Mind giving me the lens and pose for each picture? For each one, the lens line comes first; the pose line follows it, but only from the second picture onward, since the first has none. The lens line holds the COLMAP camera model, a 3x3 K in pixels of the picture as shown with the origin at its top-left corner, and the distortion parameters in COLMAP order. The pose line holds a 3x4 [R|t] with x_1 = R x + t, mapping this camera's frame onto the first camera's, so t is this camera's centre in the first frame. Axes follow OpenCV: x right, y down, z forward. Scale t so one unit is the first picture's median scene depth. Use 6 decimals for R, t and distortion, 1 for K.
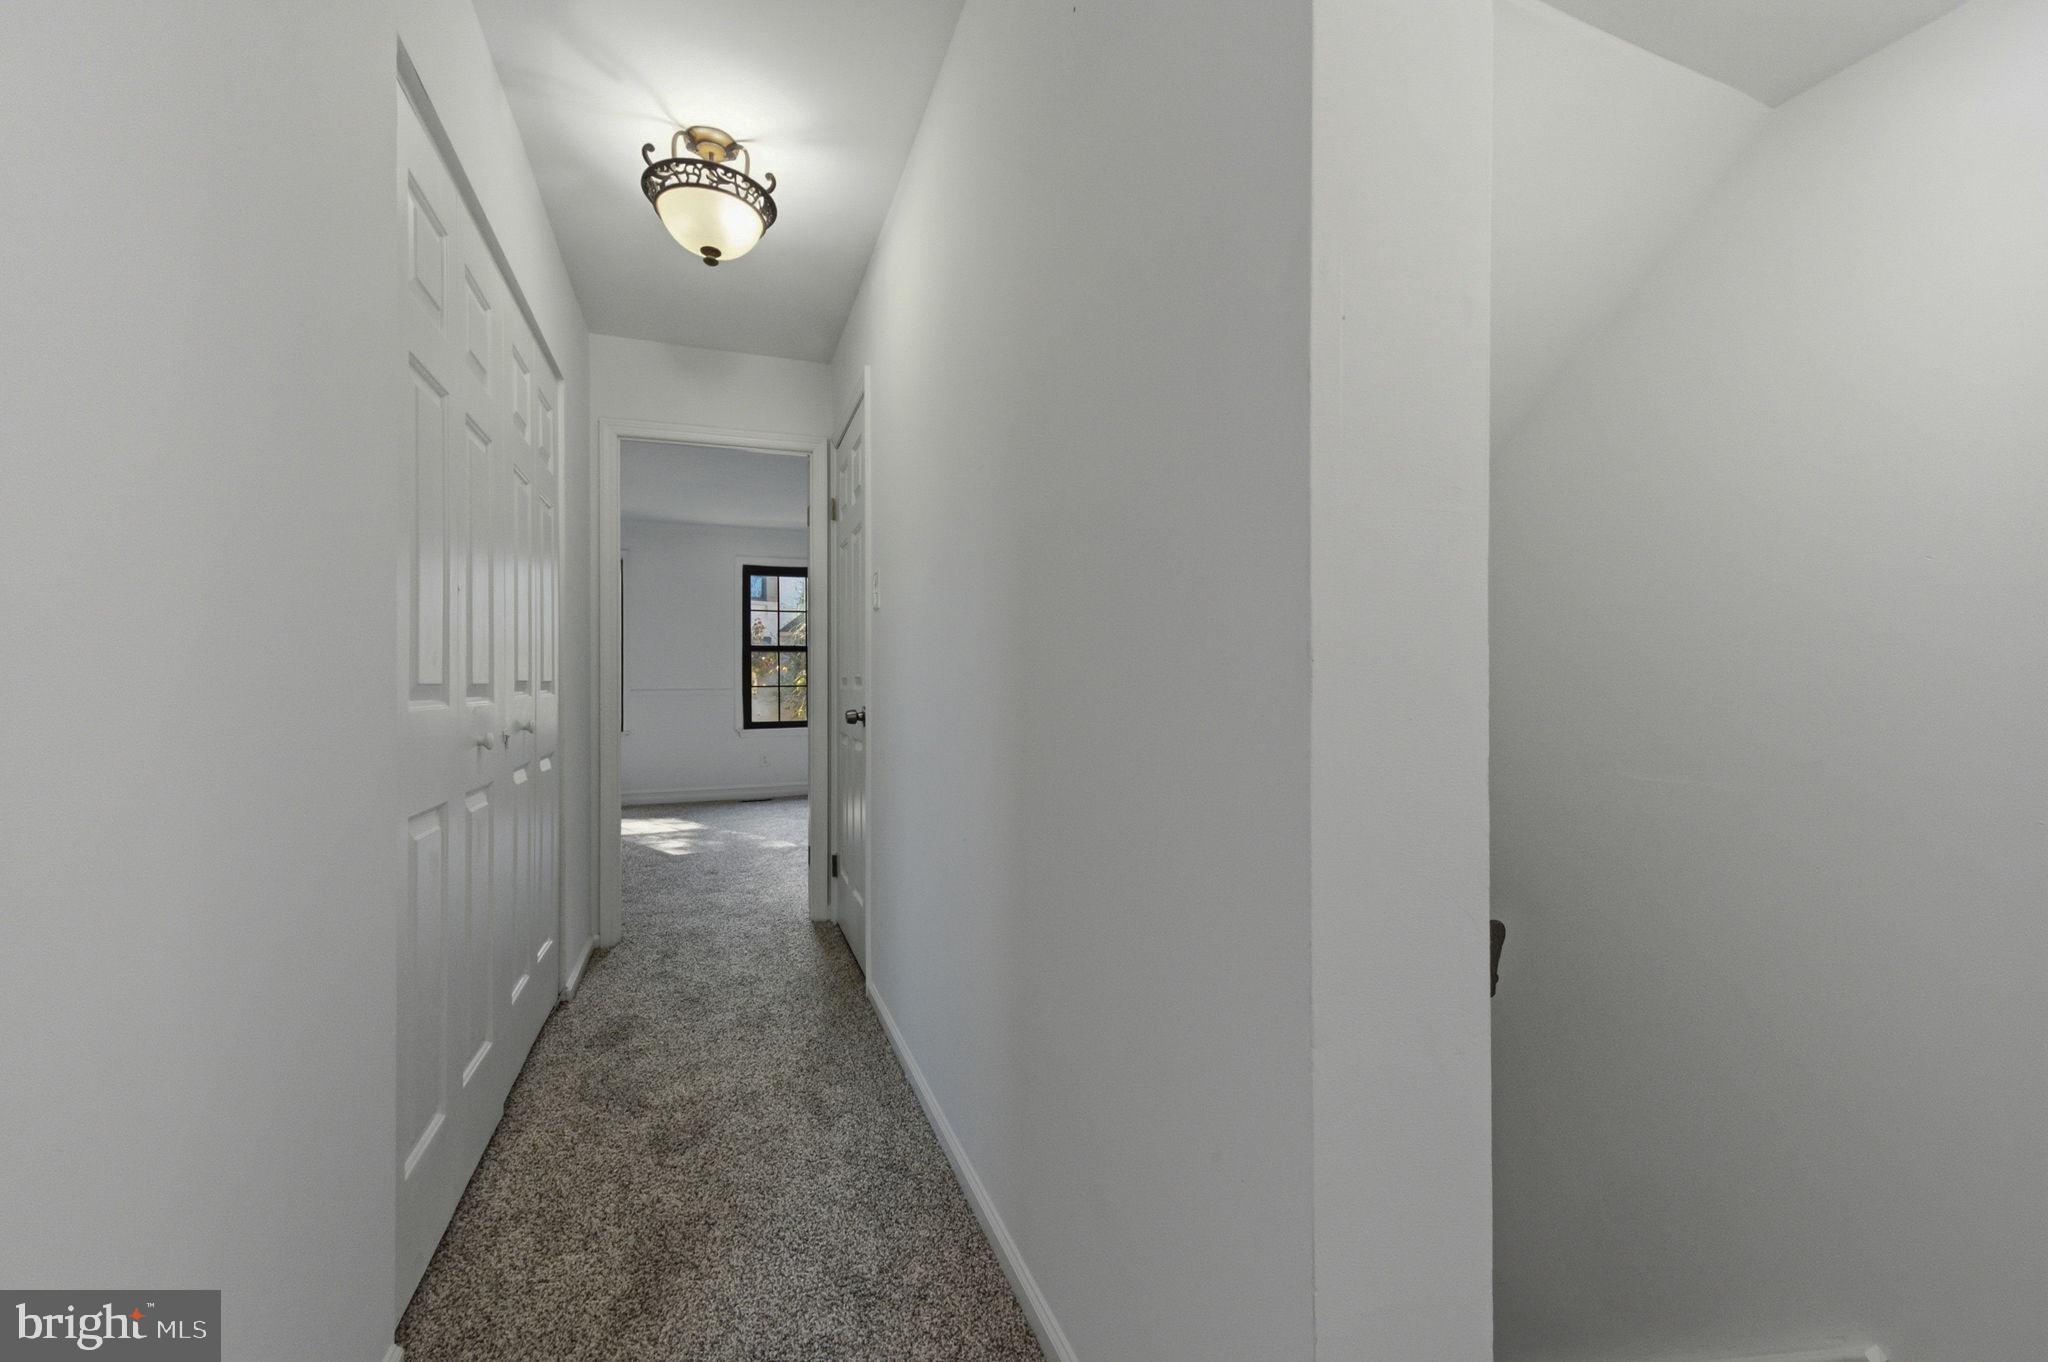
lens RADIAL K [[803.6, 0, 1023.9], [0, 803.6, 670.1], [0, 0, 1]] dist [0.000593, -0.000478]
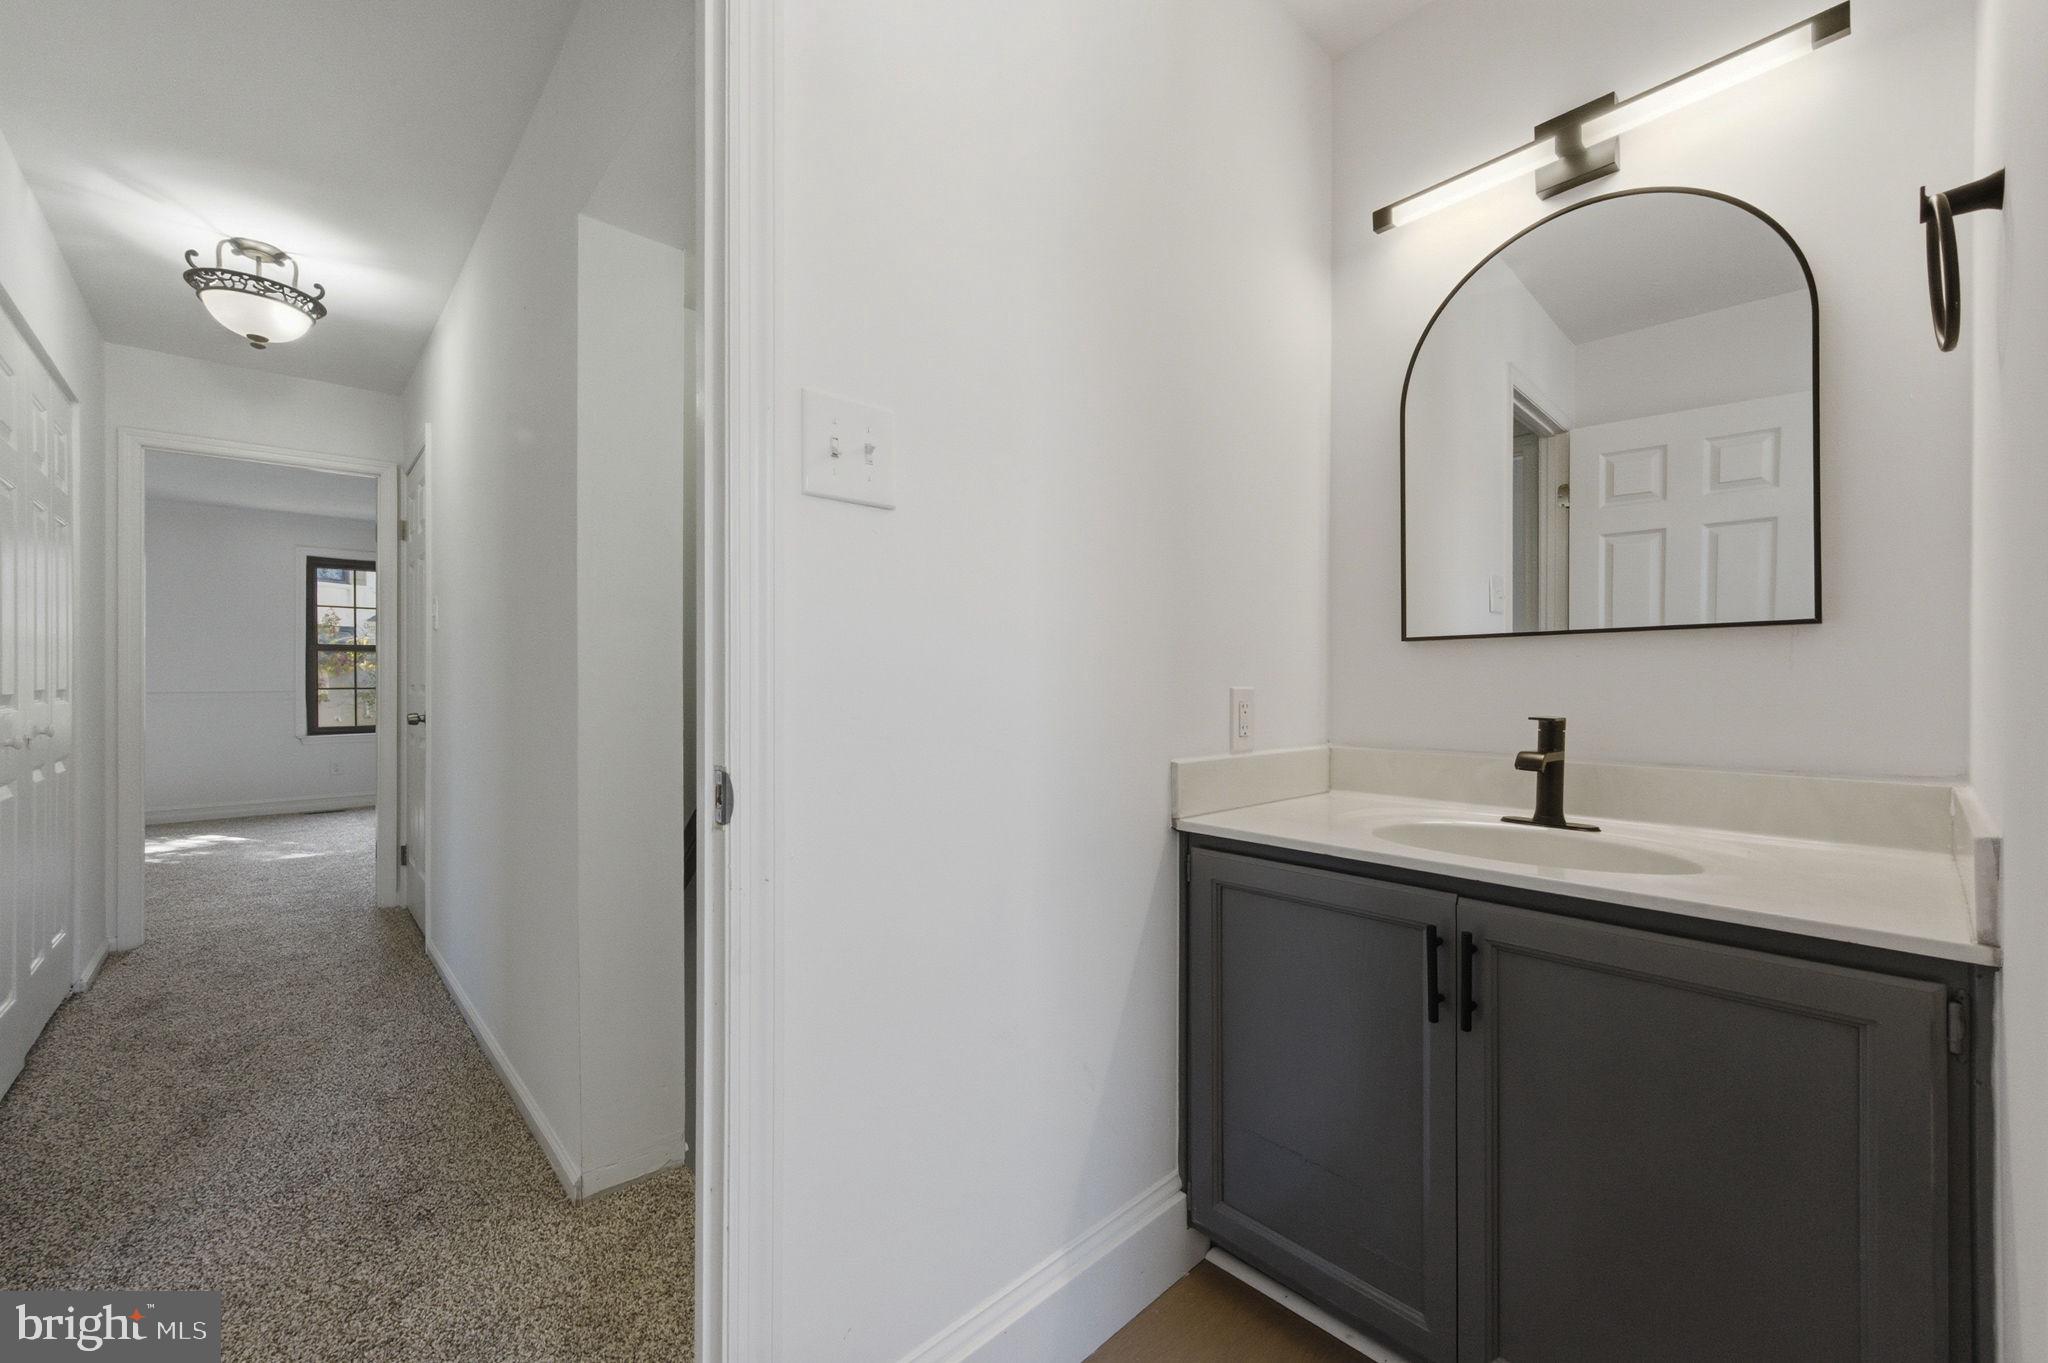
lens RADIAL K [[803.6, 0, 1027.0], [0, 803.6, 677.7], [0, 0, 1]] dist [0.000593, -0.000478]
pose [[0.925521, 0.006177, 0.378646, 0.192033], [-0.010119, 0.999913, 0.008423, -0.023395], [-0.378562, -0.011627, 0.925503, -0.475879]]
